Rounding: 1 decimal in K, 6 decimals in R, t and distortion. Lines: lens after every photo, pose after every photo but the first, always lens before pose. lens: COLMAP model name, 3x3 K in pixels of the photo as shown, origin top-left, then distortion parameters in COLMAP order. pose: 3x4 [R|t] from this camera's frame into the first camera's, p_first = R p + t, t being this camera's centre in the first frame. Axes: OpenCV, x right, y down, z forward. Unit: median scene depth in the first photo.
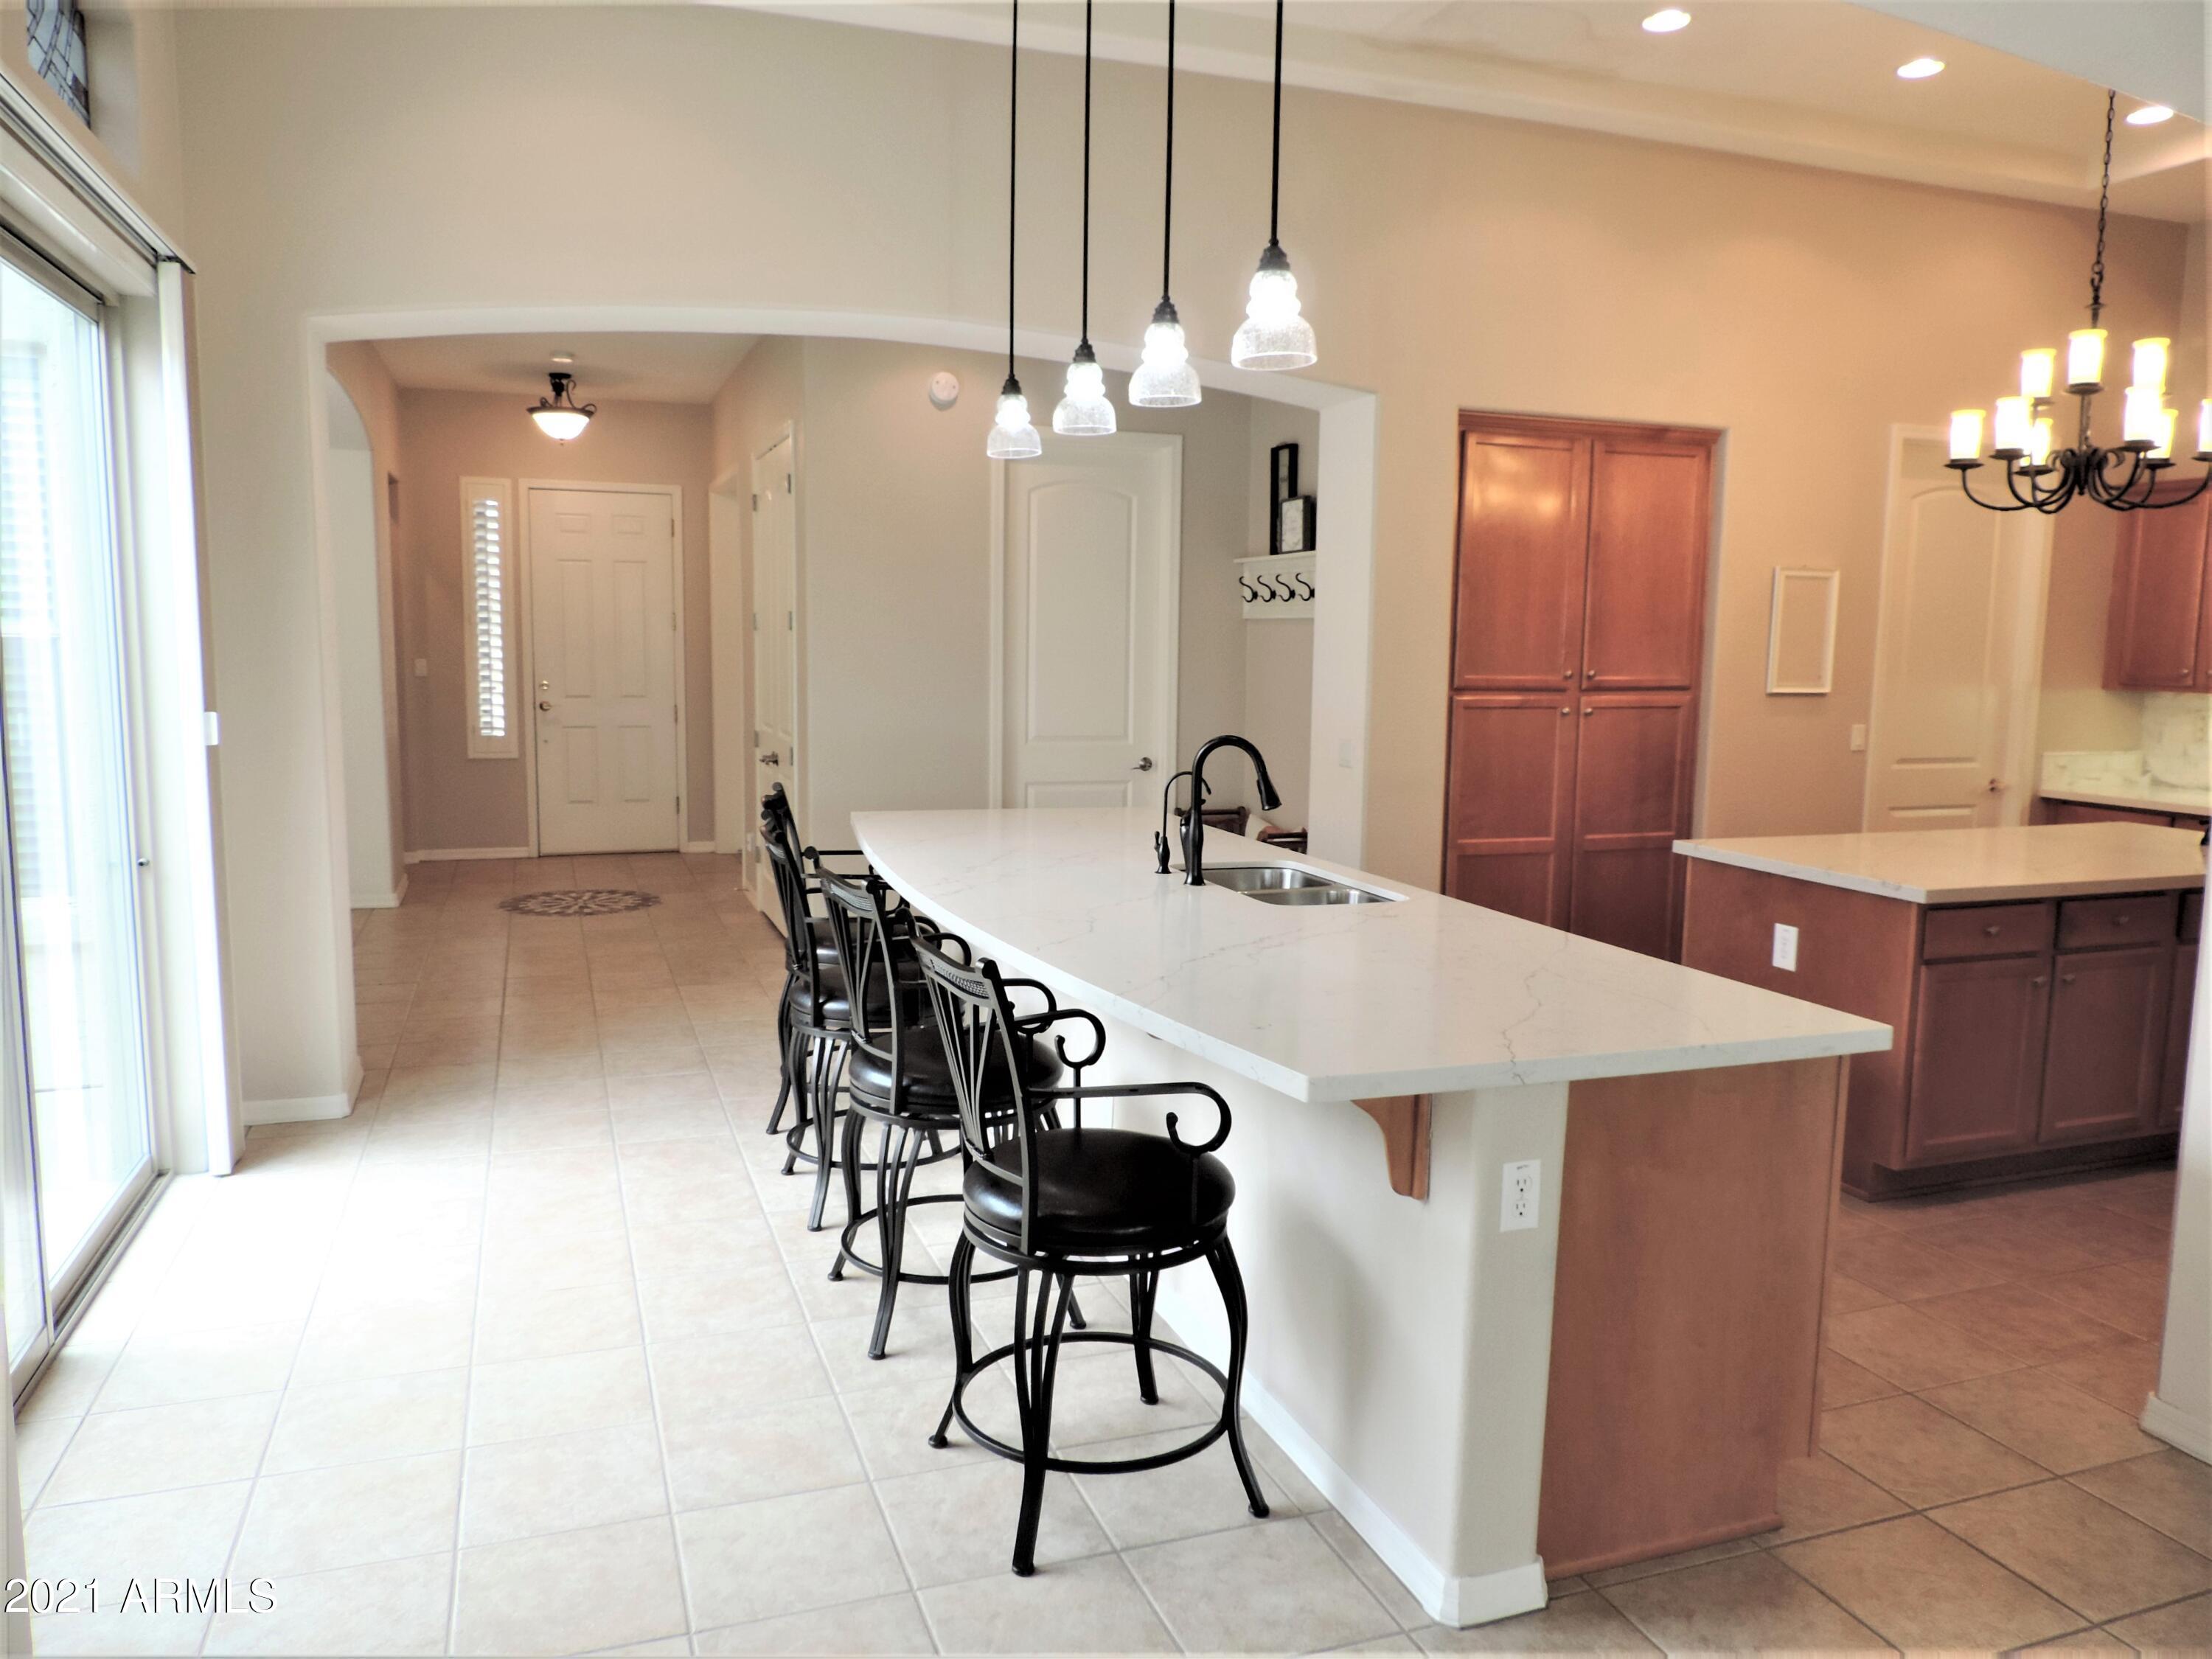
lens RADIAL K [[1566.3, 0, 1106.0], [0, 1566.3, 829.5], [0, 0, 1]] dist [-0.005165, -0.000245]
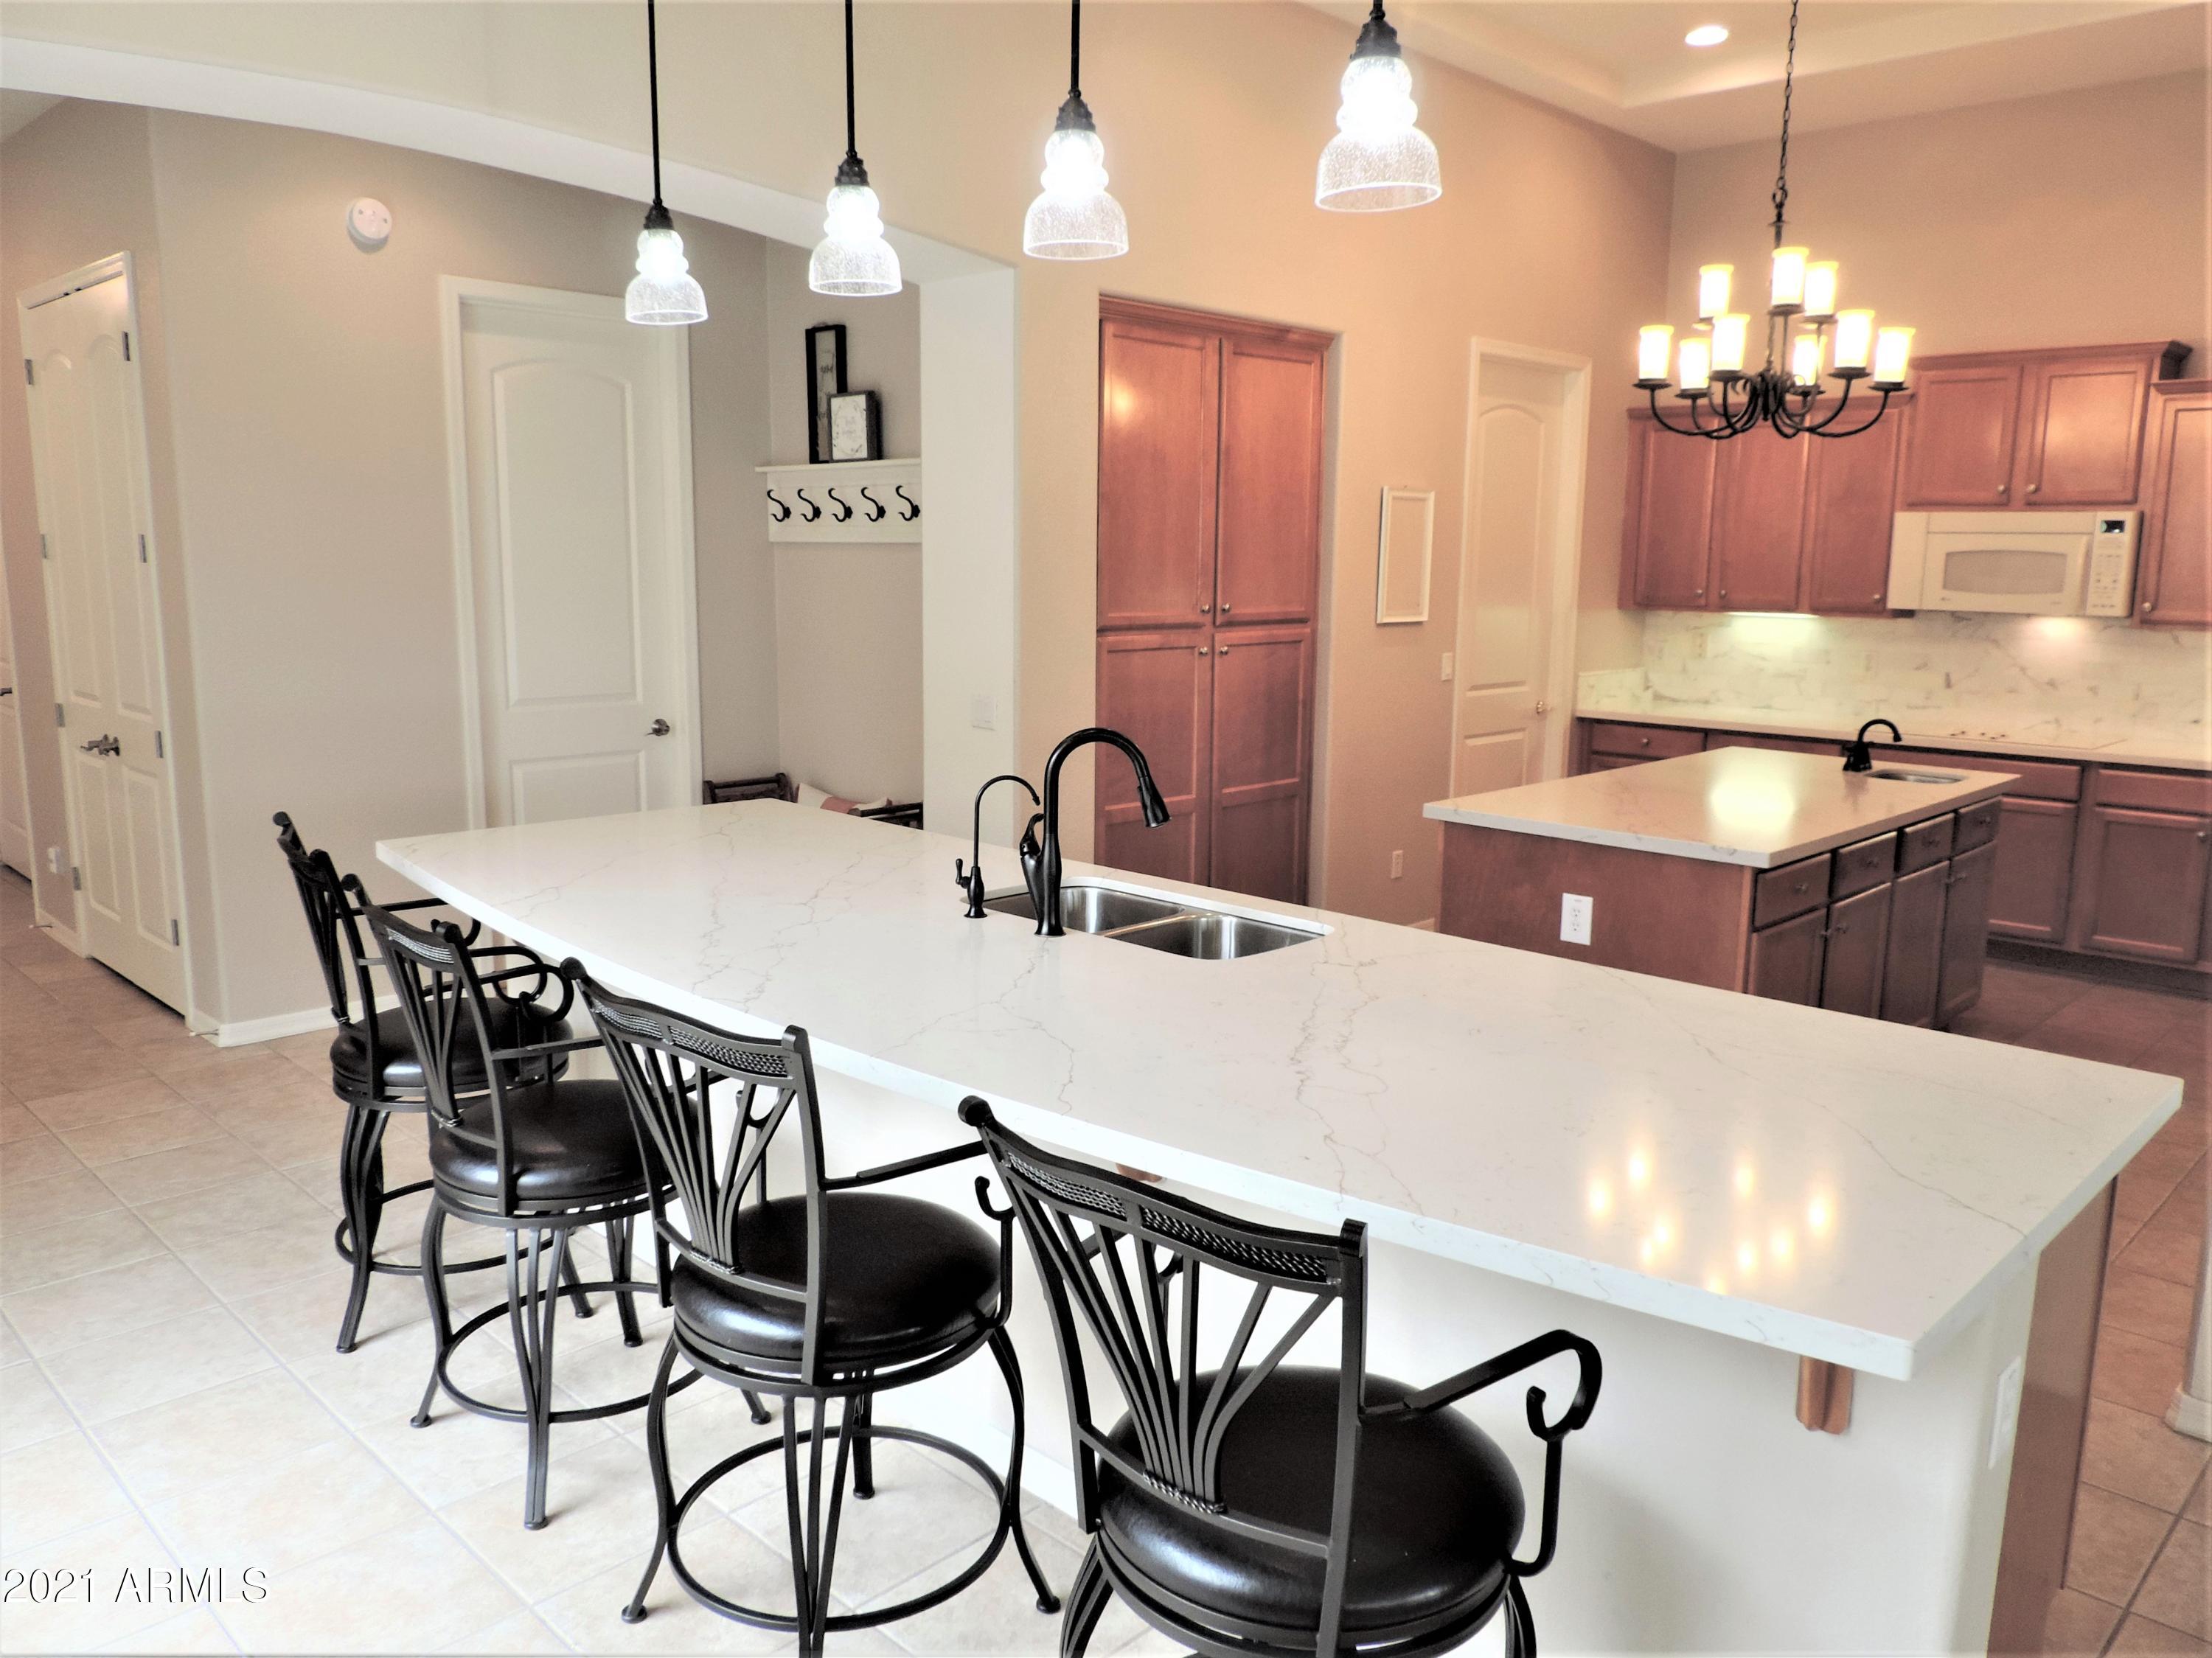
lens RADIAL K [[1630.4, 0, 1106.0], [0, 1630.4, 829.0], [0, 0, 1]] dist [-0.008477, -0.006245]
pose [[0.902445, -0.077684, 0.423744, -0.147008], [0.055354, 0.996363, 0.064775, -0.037377], [-0.427235, -0.034999, 0.903463, 0.190129]]
